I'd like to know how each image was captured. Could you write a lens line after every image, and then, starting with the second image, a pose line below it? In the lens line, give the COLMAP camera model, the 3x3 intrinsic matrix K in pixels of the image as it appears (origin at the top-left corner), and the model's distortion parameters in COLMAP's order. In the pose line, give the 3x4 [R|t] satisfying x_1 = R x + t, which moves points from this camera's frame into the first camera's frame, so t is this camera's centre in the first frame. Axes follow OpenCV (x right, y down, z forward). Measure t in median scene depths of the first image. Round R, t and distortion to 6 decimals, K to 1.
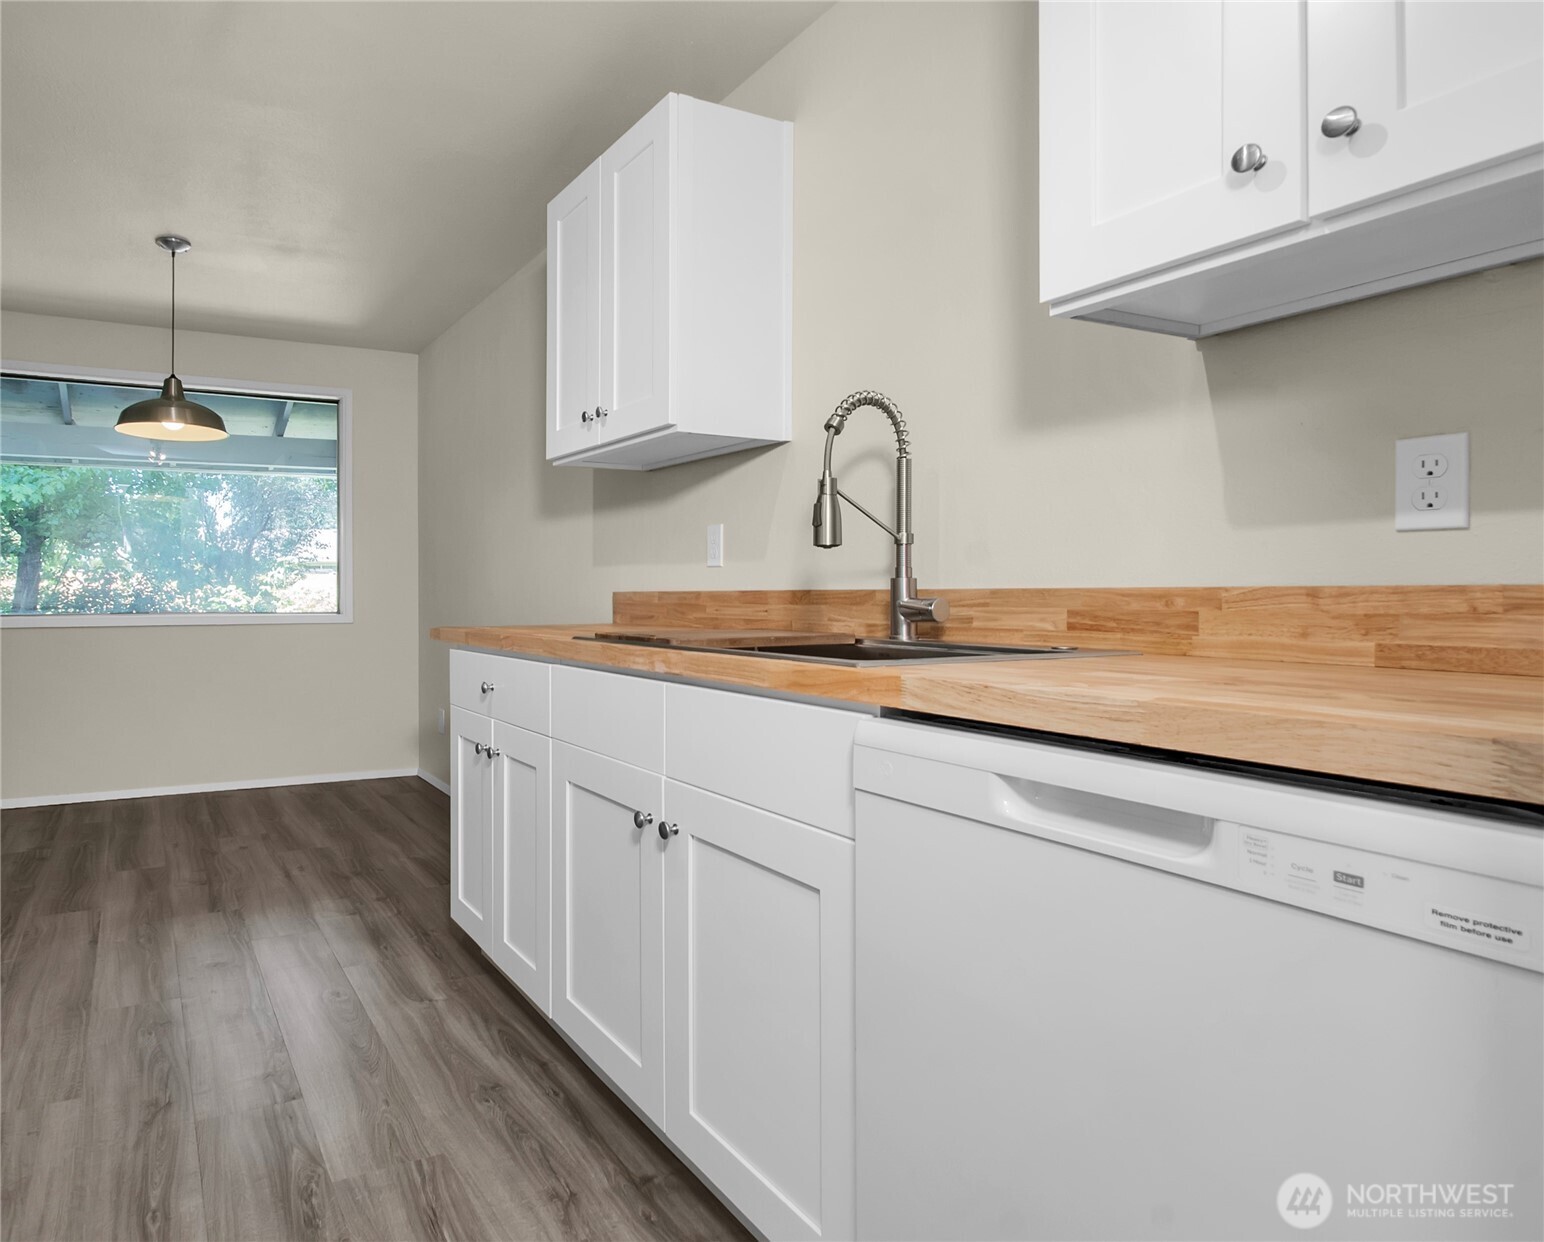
lens RADIAL K [[1124.5, 0, 772.0], [0, 1124.5, 621.0], [0, 0, 1]] dist [0.001342, 0.000117]
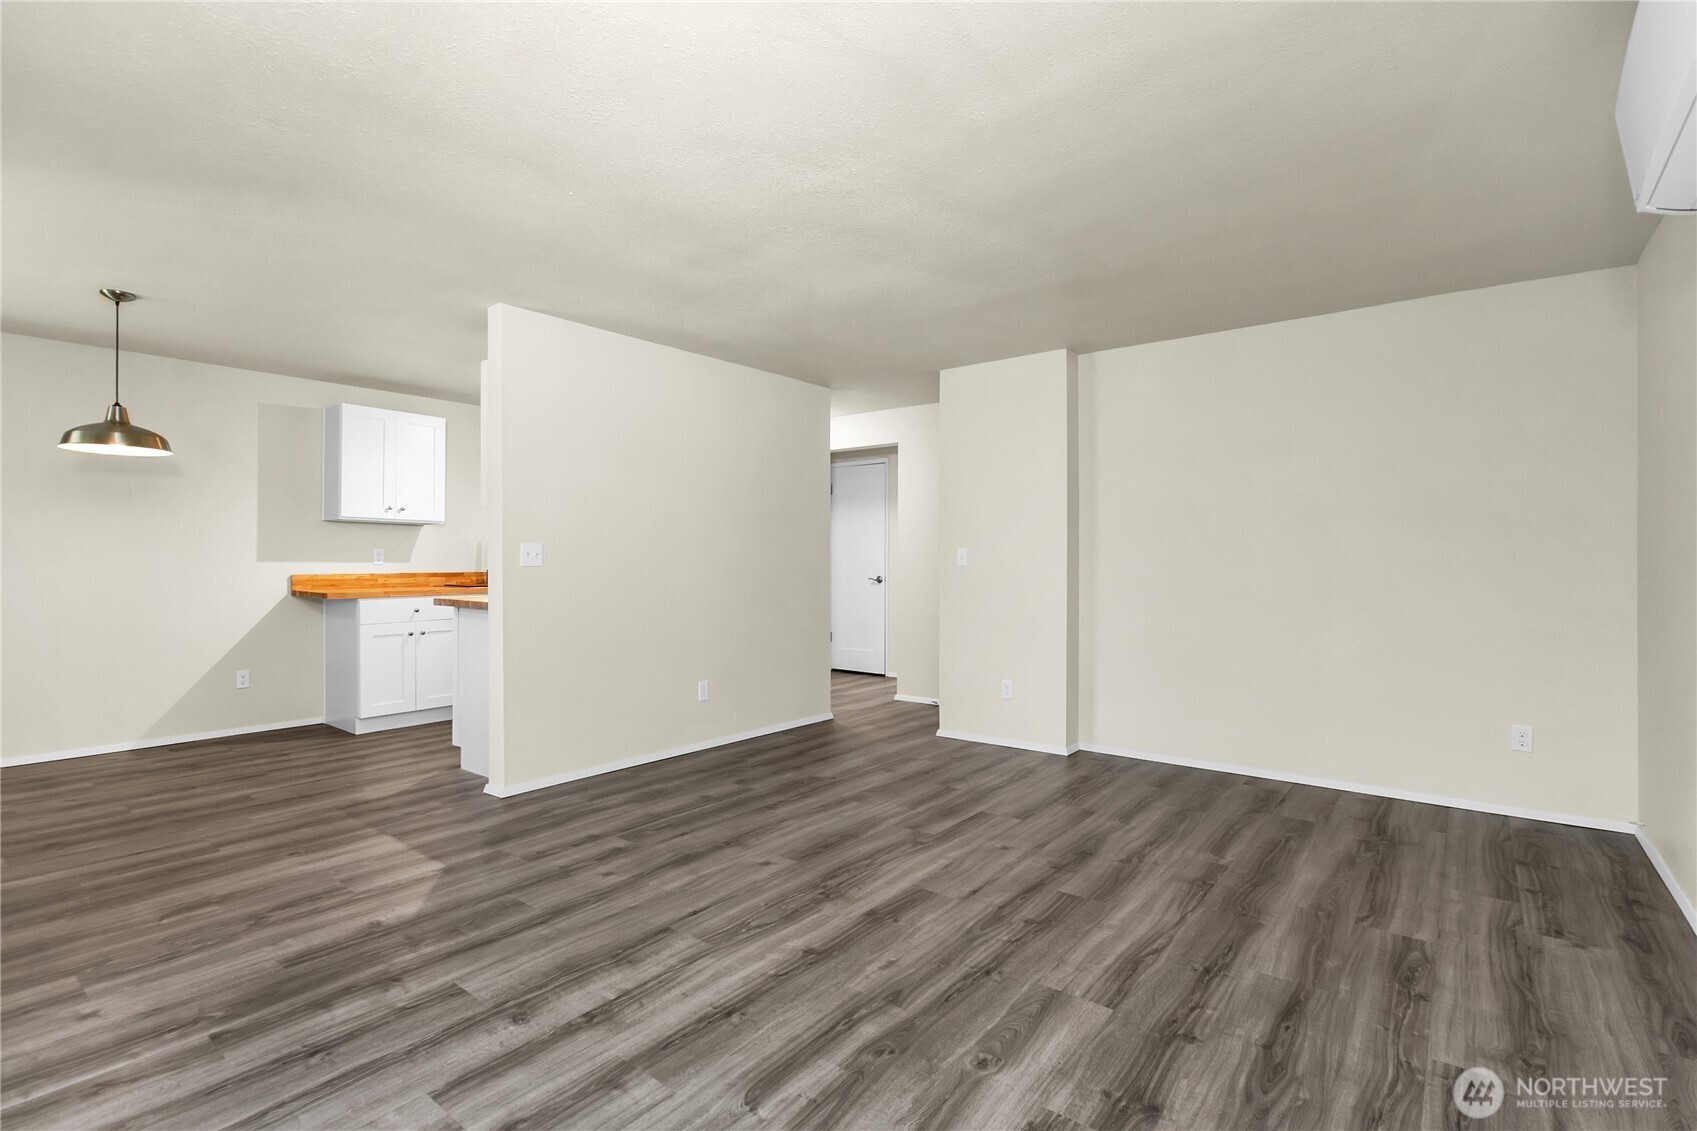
lens RADIAL K [[797.7, 0, 848.5], [0, 797.7, 565.5], [0, 0, 1]] dist [-0.001142, 0.000206]
pose [[-0.440480, -0.013374, 0.897663, -2.367639], [0.006504, 0.999815, 0.018087, -0.074866], [-0.897739, 0.013806, -0.440311, 0.916597]]
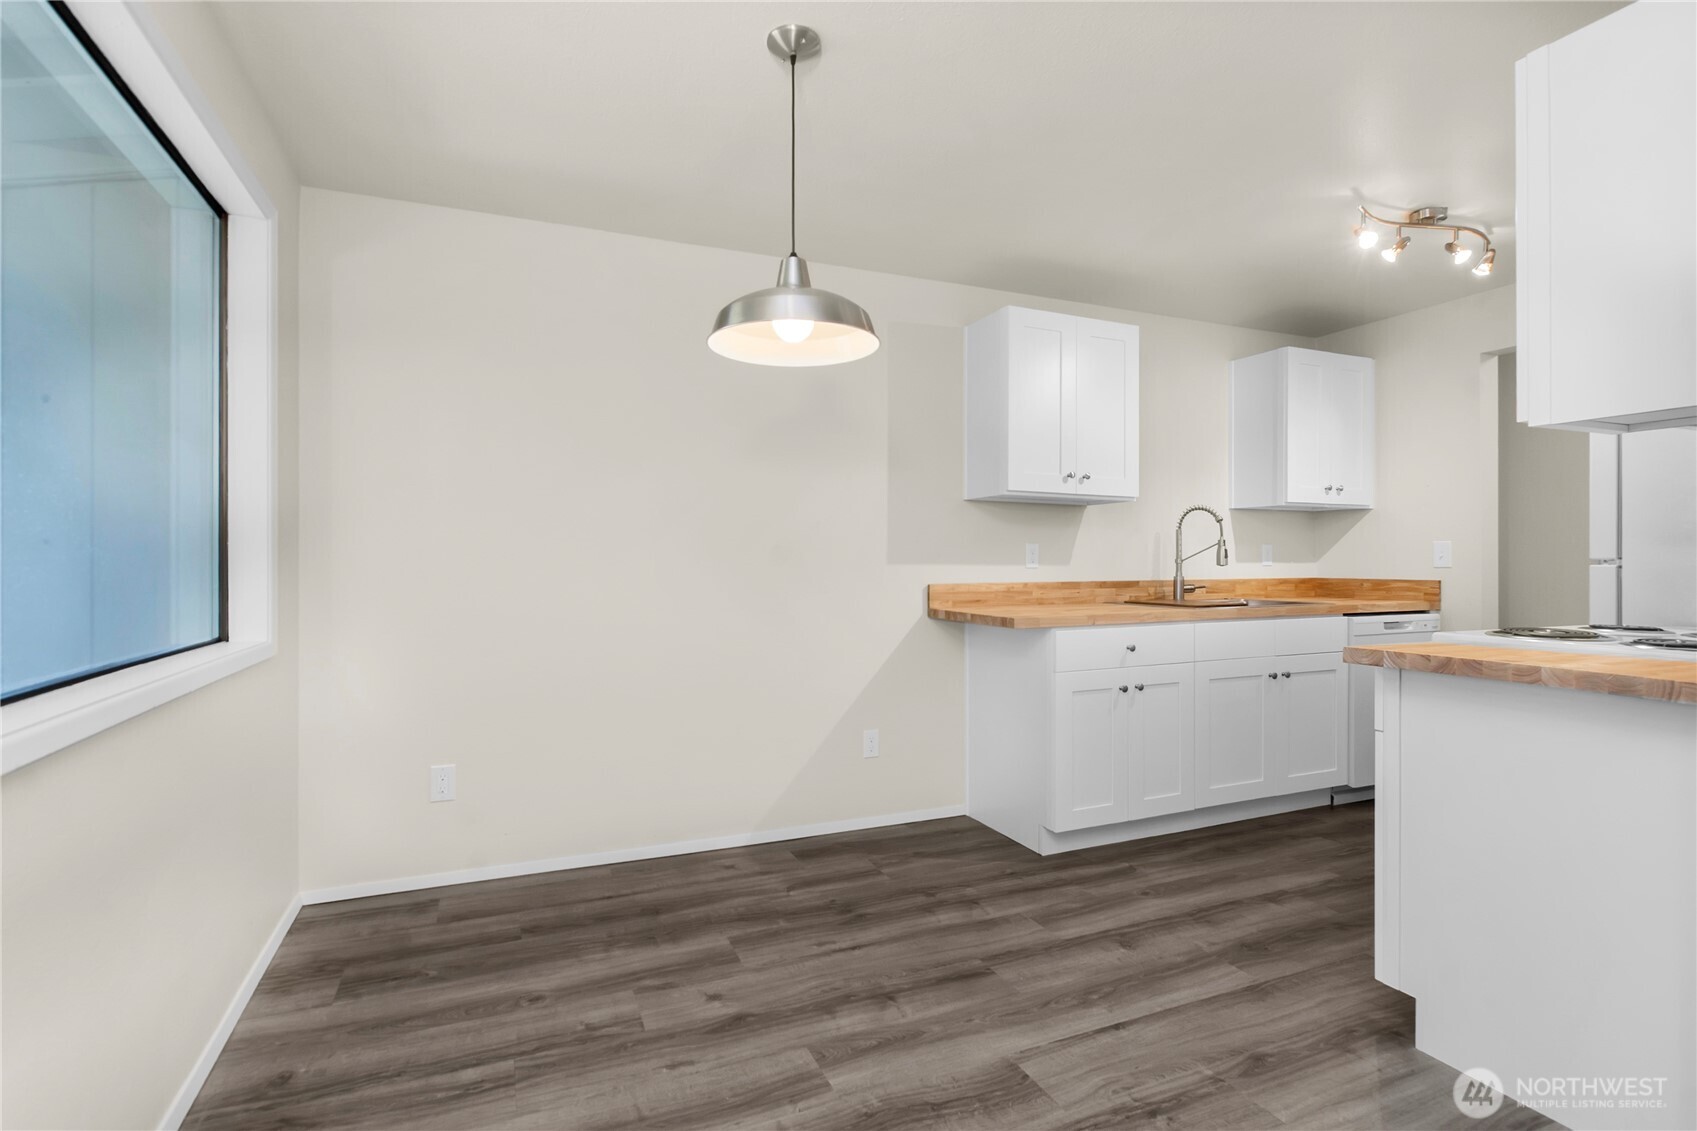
lens RADIAL K [[797.7, 0, 848.5], [0, 797.7, 565.5], [0, 0, 1]] dist [-0.001142, 0.000206]
pose [[0.030656, -0.009958, 0.999480, -1.355421], [0.014554, 0.999849, 0.009515, -0.069672], [-0.999424, 0.014254, 0.030796, 1.337529]]
